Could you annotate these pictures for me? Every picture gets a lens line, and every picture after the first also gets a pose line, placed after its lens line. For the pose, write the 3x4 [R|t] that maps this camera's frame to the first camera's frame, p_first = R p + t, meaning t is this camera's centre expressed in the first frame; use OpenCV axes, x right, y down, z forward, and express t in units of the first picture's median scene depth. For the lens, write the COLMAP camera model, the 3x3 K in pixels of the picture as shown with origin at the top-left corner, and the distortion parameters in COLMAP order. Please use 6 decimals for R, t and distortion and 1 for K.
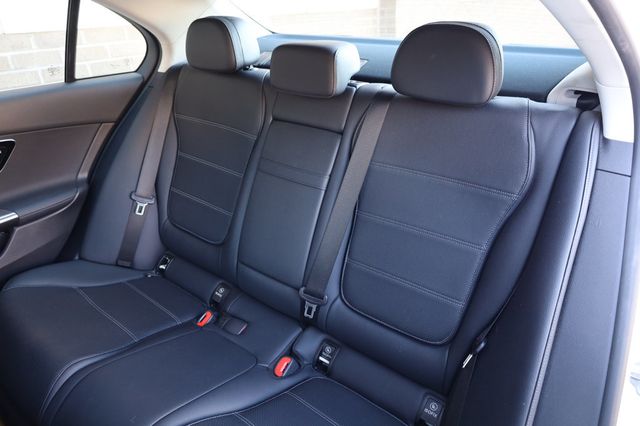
lens RADIAL K [[439.2, 0, 320.0], [0, 439.2, 213.0], [0, 0, 1]] dist [-0.009084, -0.001656]
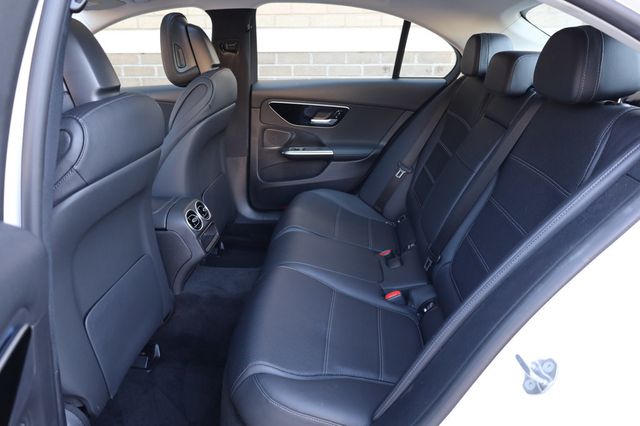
lens RADIAL K [[439.2, 0, 320.0], [0, 439.2, 213.0], [0, 0, 1]] dist [-0.009084, -0.001656]
pose [[0.567734, 0.303931, -0.765052, 0.520149], [-0.369390, 0.924590, 0.093191, 0.067363], [0.735683, 0.229695, 0.637190, -0.013530]]
